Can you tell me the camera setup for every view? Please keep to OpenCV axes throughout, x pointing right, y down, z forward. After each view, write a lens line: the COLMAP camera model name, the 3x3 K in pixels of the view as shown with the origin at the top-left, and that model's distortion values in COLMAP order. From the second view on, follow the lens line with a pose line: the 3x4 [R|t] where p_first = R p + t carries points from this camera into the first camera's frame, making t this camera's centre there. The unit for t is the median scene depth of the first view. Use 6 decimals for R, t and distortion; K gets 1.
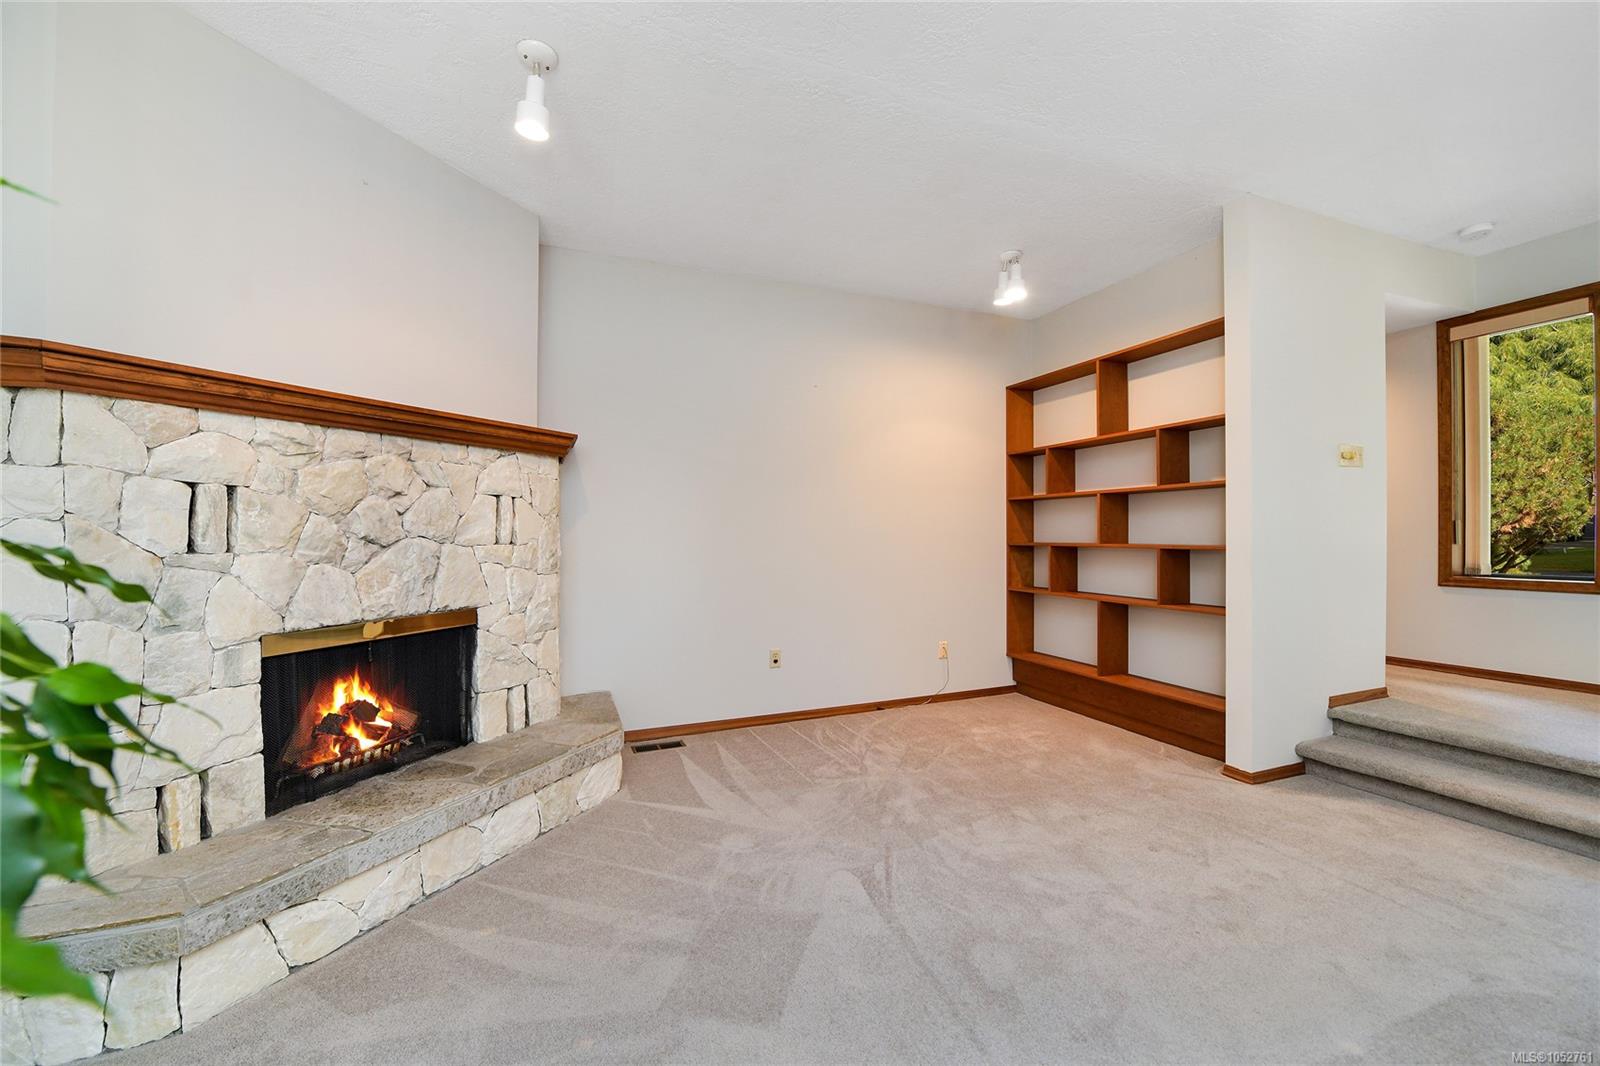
lens RADIAL K [[642.6, 0, 803.7], [0, 642.6, 535.8], [0, 0, 1]] dist [-0.001865, -0.001067]
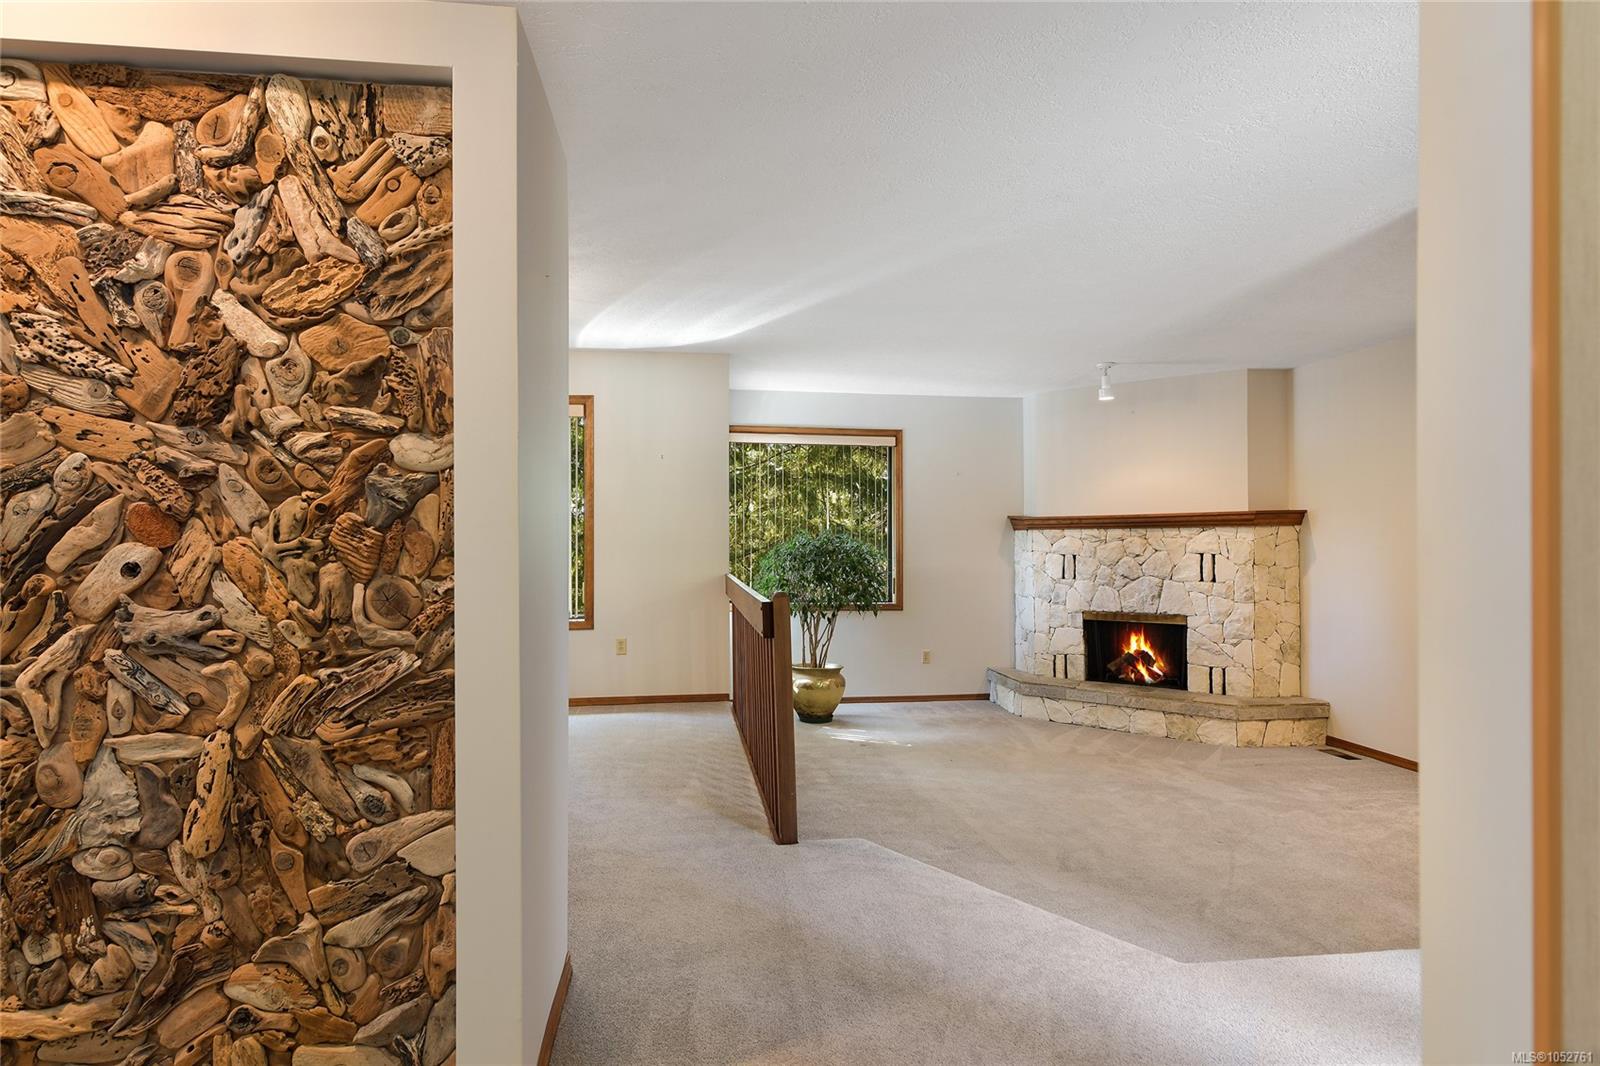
lens RADIAL K [[870.4, 0, 800.4], [0, 870.4, 540.5], [0, 0, 1]] dist [0.004100, 0.001100]
pose [[-0.224902, 0.001280, -0.974381, 2.333567], [-0.006785, 0.999973, 0.002879, -0.110319], [0.974358, 0.007259, -0.224887, 0.530773]]
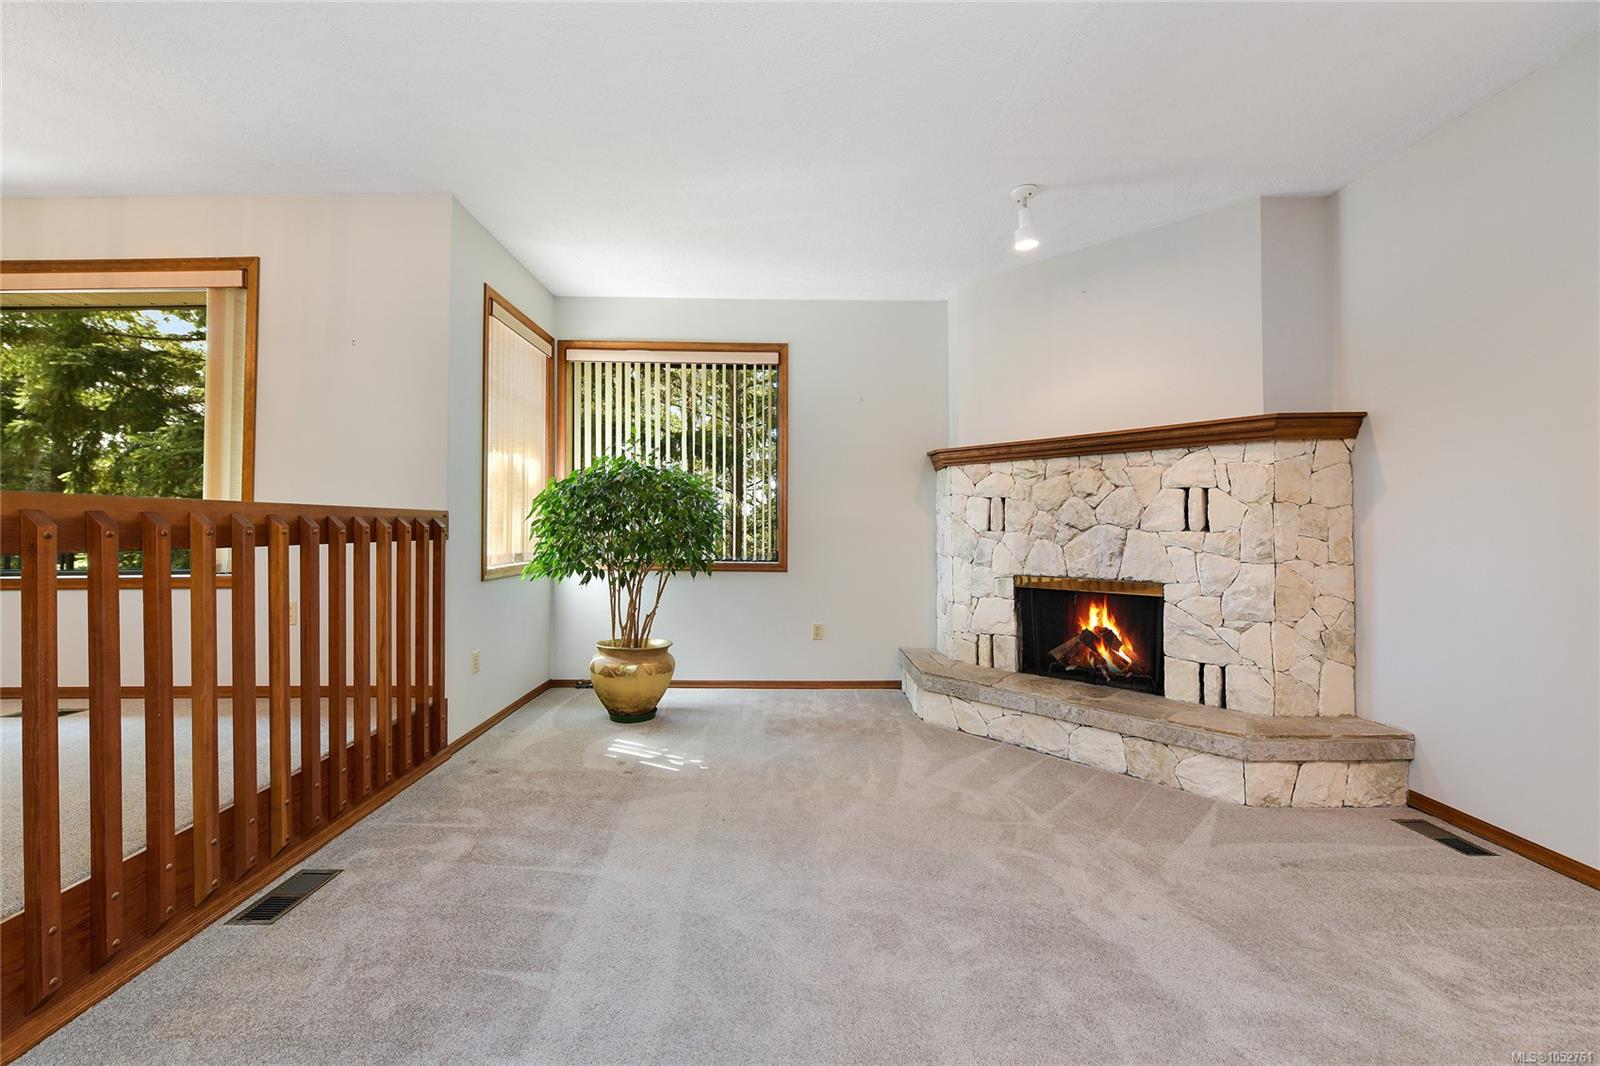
lens RADIAL K [[642.6, 0, 811.9], [0, 642.6, 521.0], [0, 0, 1]] dist [-0.001865, -0.001067]
pose [[-0.350528, -0.008824, -0.936511, 0.921268], [-0.010210, 0.999932, -0.005600, 0.009545], [0.936497, 0.007599, -0.350595, 0.877425]]
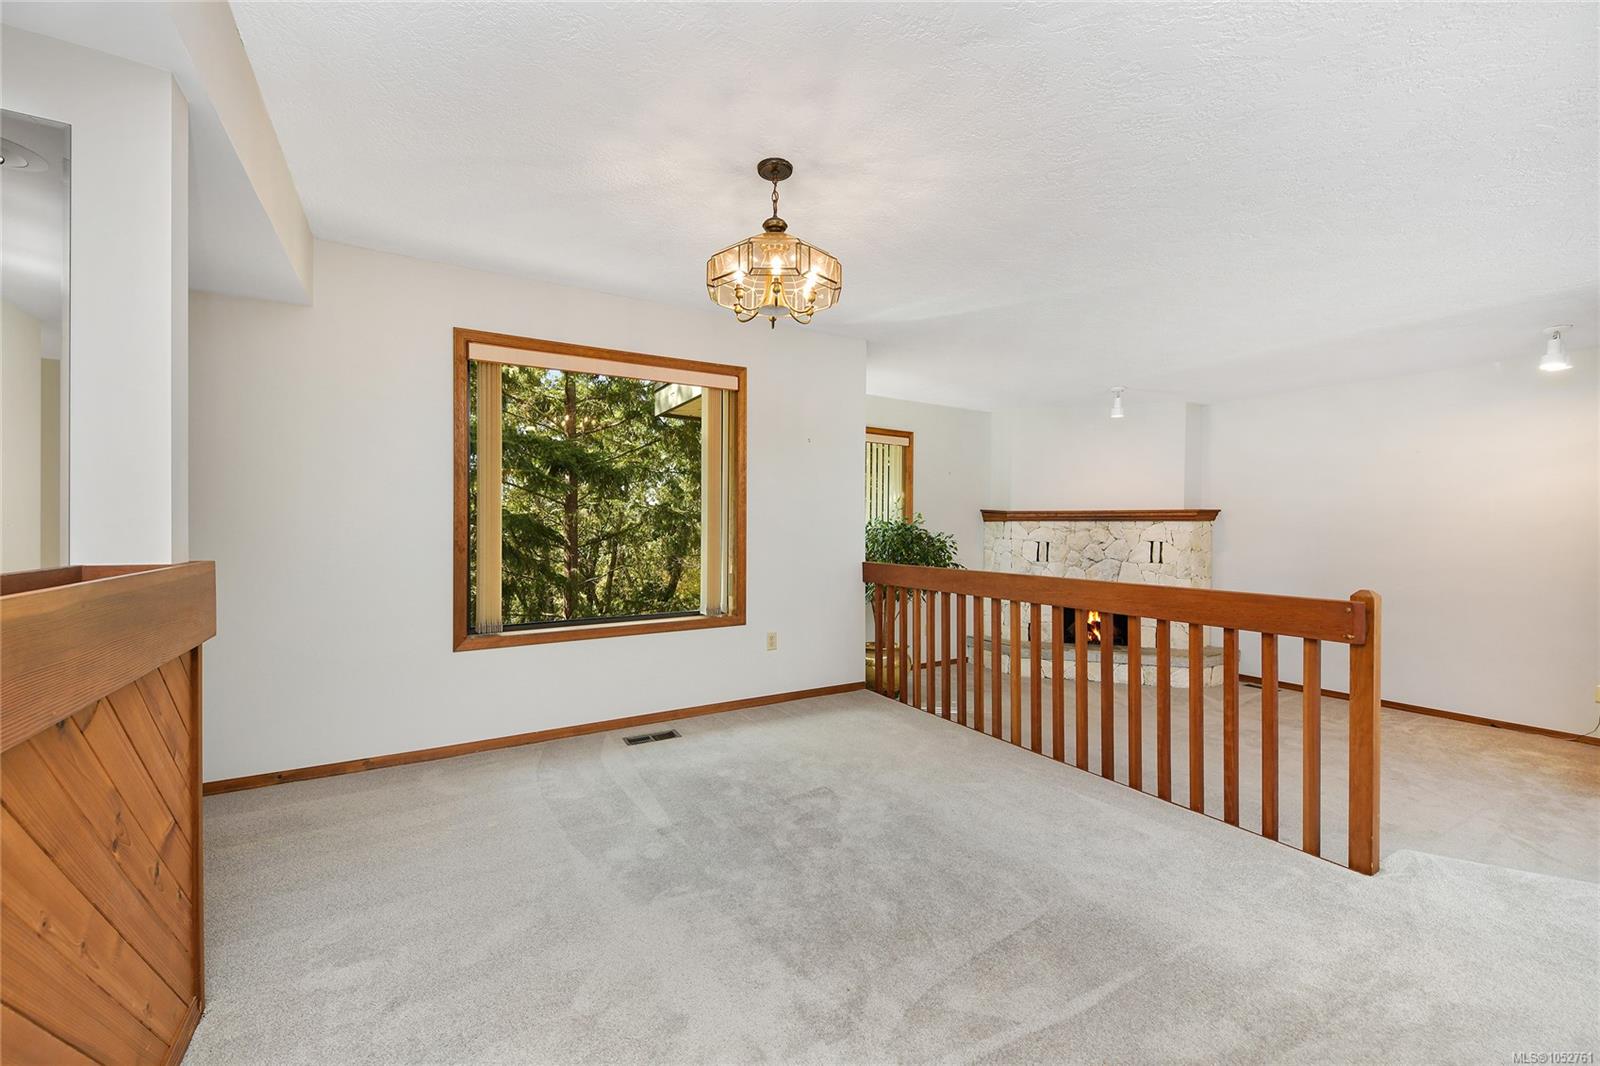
lens RADIAL K [[642.6, 0, 791.0], [0, 642.6, 529.3], [0, 0, 1]] dist [-0.001865, -0.001067]
pose [[0.165256, 0.003982, -0.986243, 1.738370], [-0.017506, 0.999846, 0.001104, -0.096710], [0.986095, 0.017083, 0.165300, -0.707088]]
